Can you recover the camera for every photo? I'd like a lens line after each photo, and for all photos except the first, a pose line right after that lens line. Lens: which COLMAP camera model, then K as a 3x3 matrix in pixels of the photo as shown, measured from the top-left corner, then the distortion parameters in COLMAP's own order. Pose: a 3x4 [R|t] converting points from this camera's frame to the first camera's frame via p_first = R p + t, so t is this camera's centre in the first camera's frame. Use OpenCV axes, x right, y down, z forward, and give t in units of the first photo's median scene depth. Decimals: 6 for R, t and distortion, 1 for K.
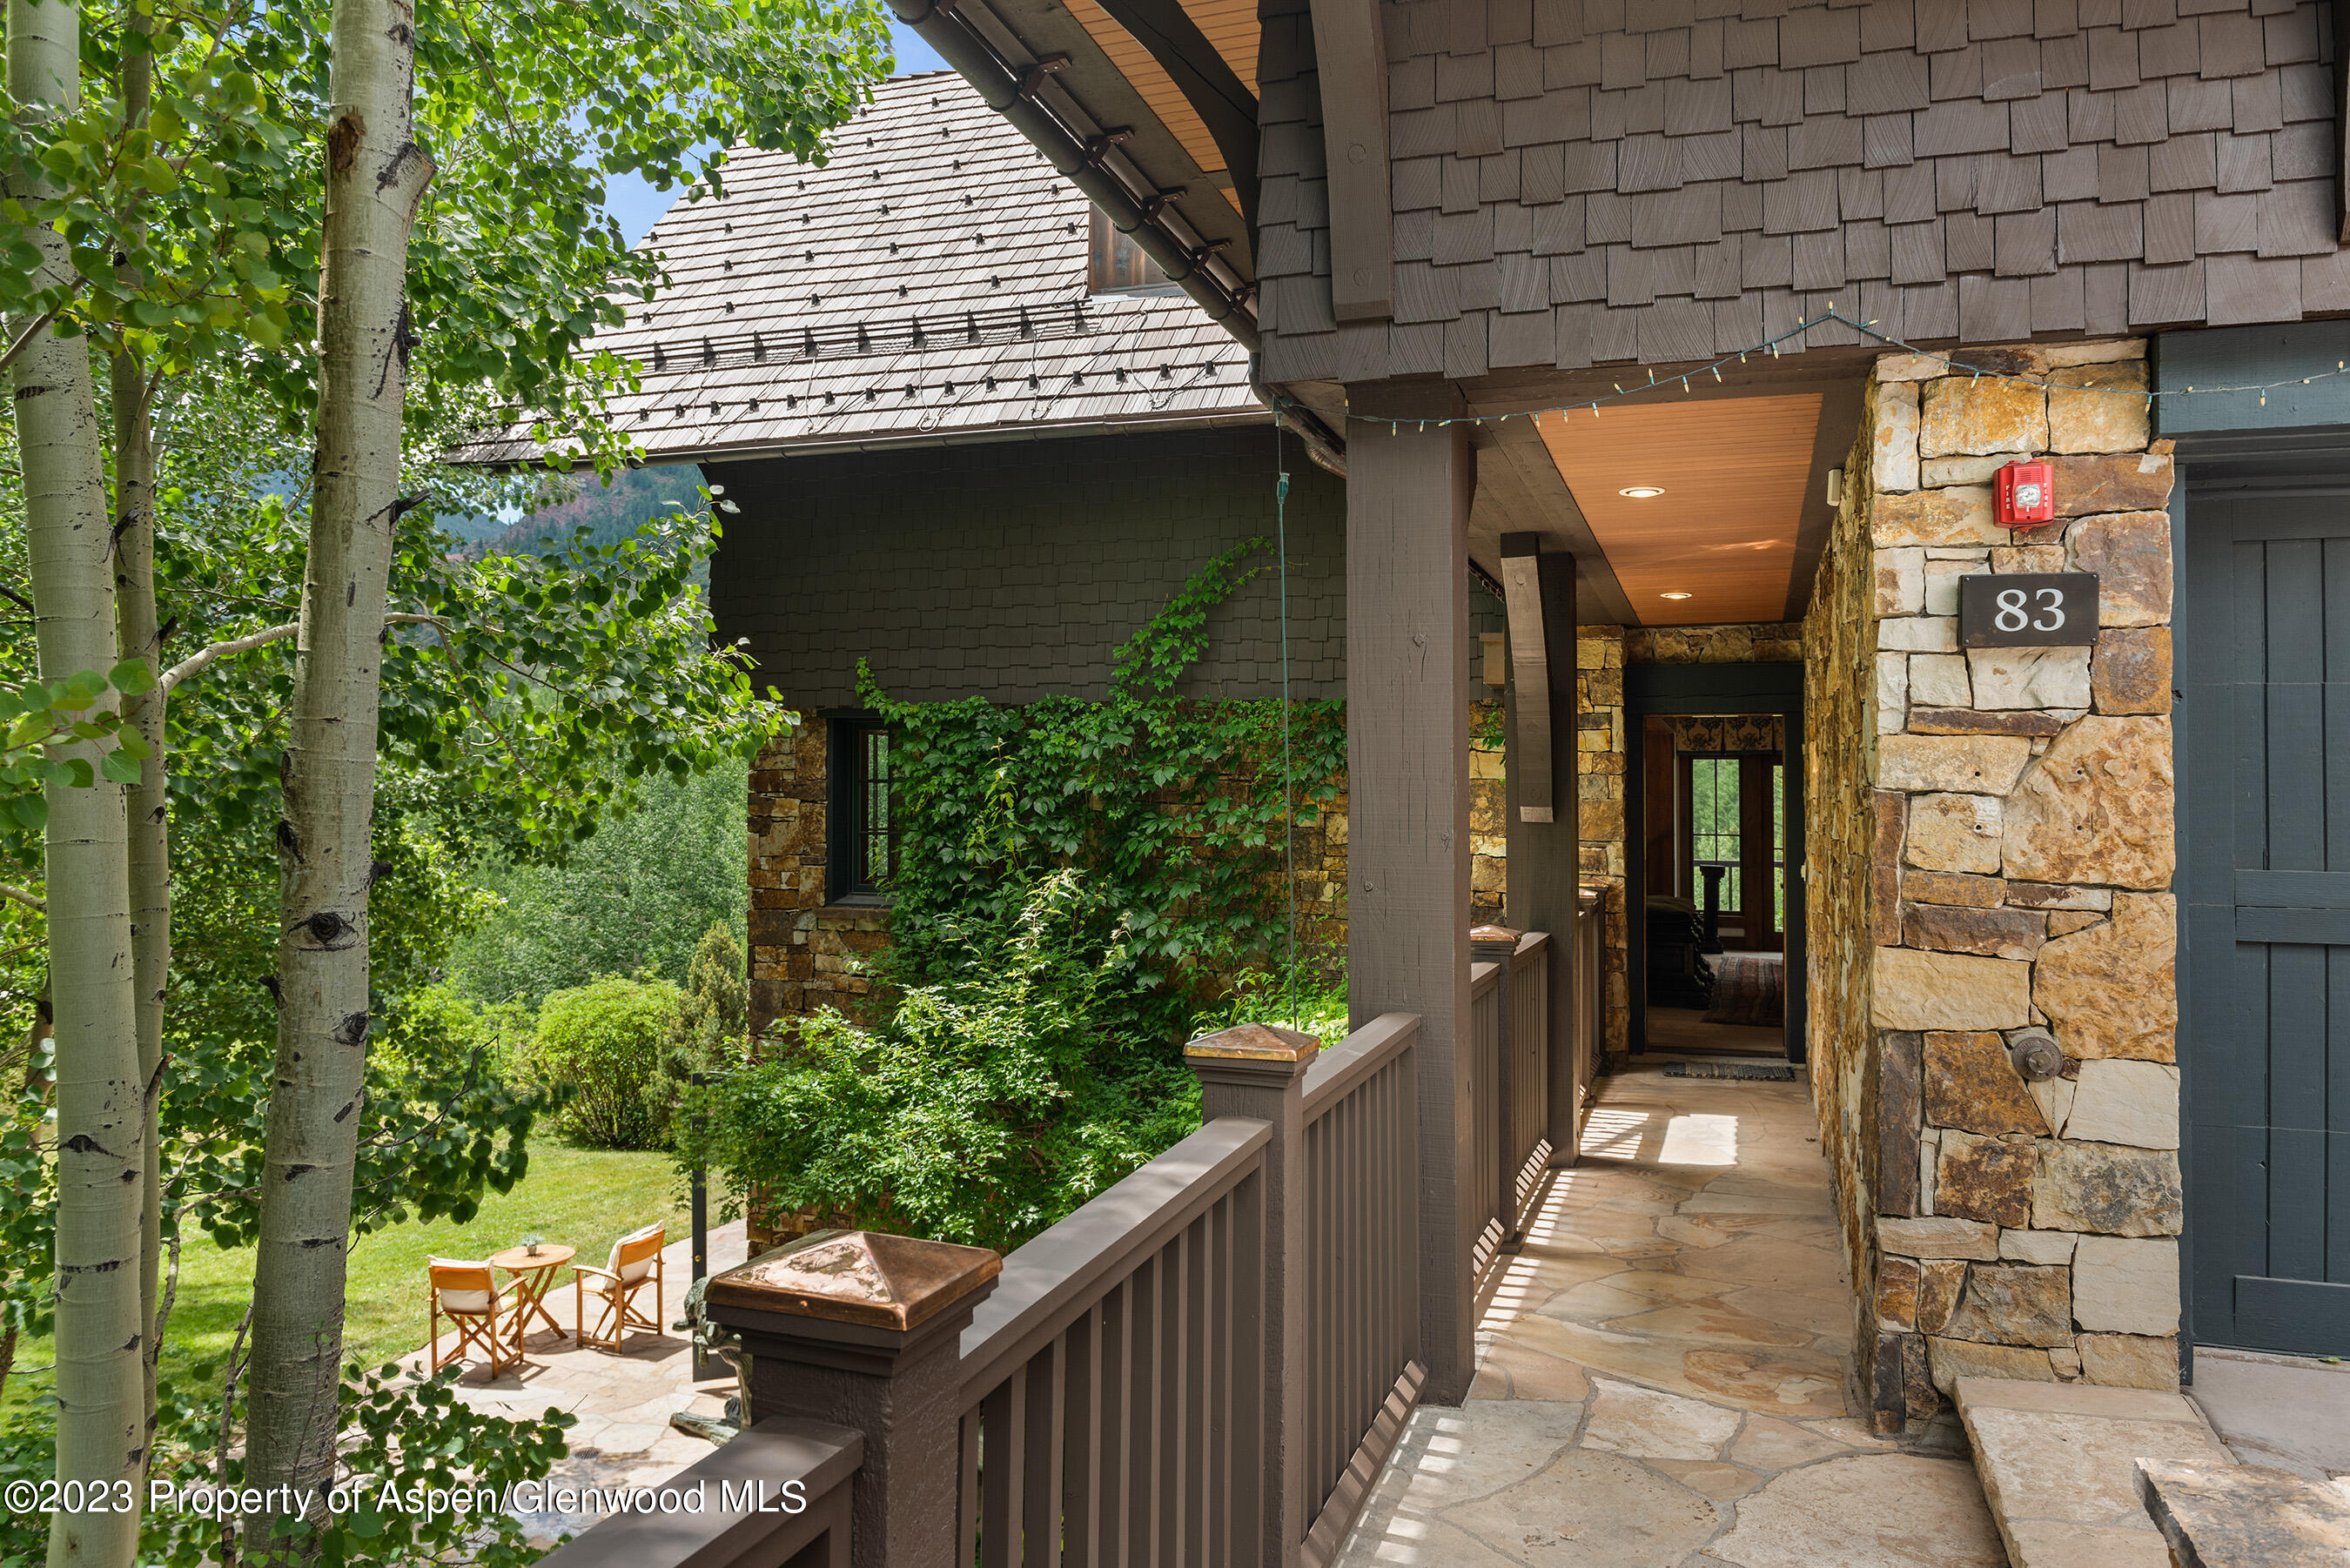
lens RADIAL K [[1777.3, 0, 1174.7], [0, 1777.3, 795.3], [0, 0, 1]] dist [-0.002824, -0.000127]
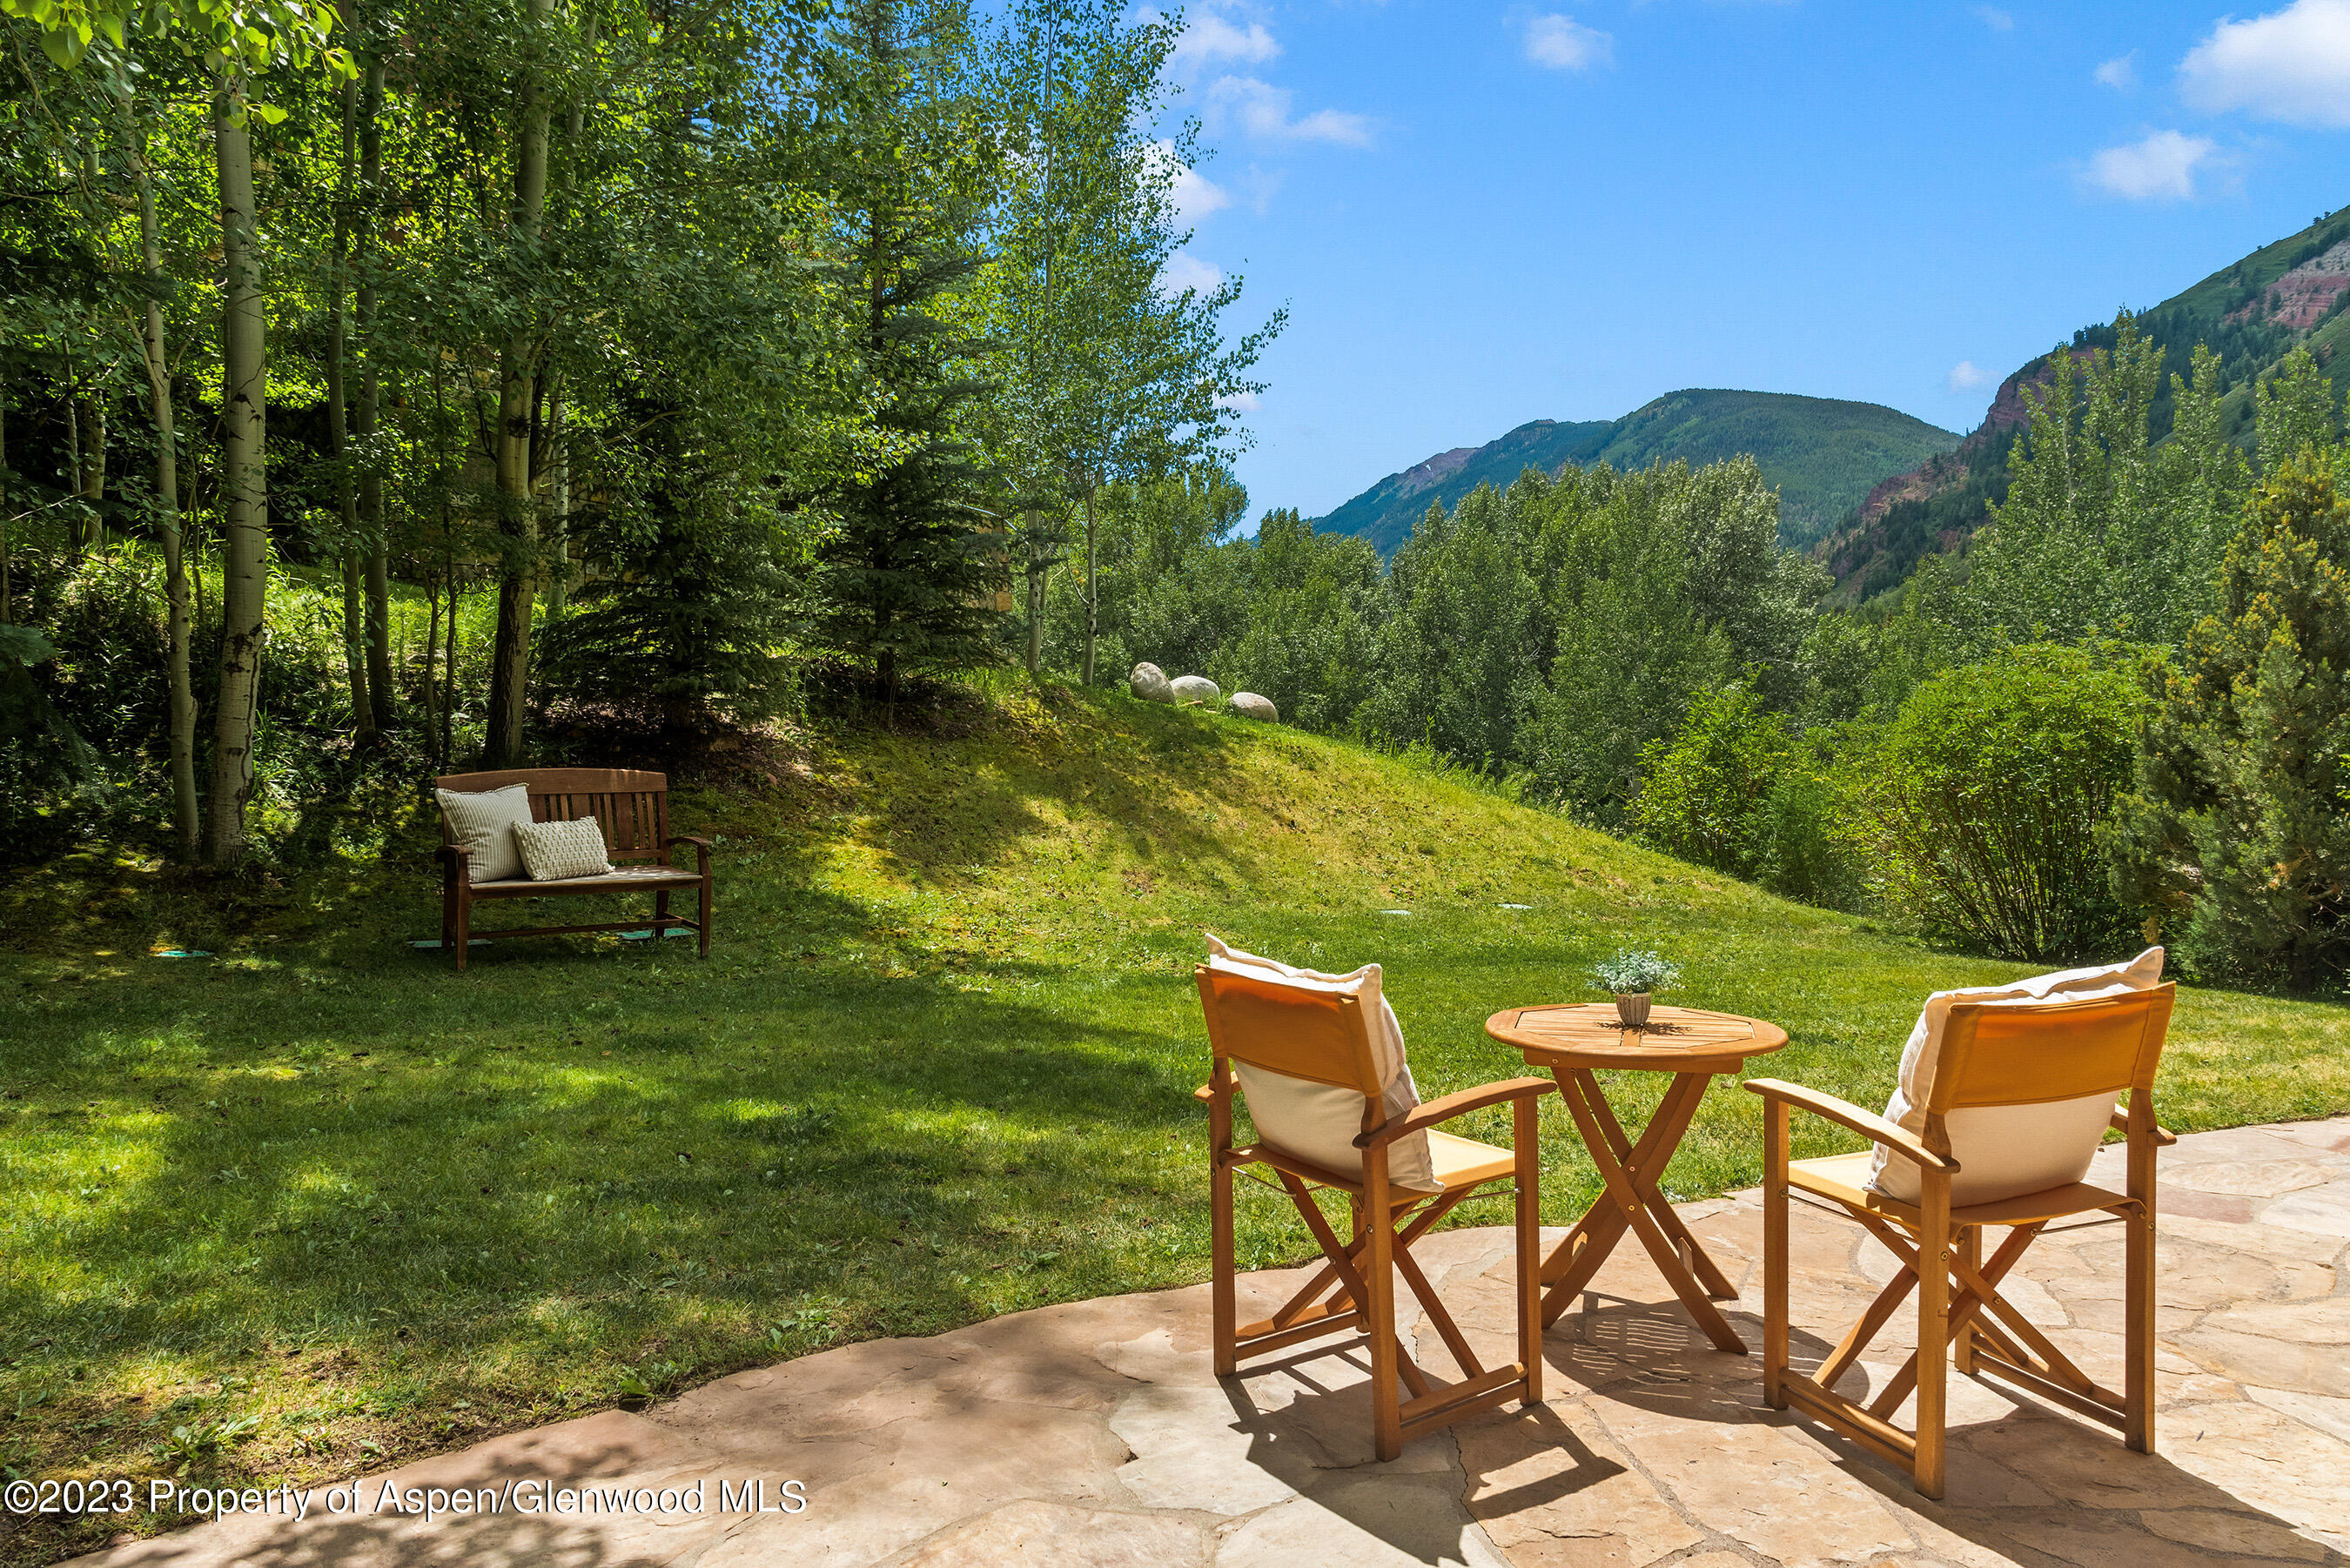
lens RADIAL K [[1607.2, 0, 1176.9], [0, 1607.2, 791.0], [0, 0, 1]] dist [0.029370, -0.005625]
pose [[0.684622, 0.011150, -0.728813, -0.570466], [-0.000499, 0.999890, 0.014828, 0.553099], [0.728898, -0.009788, 0.684552, 1.962340]]
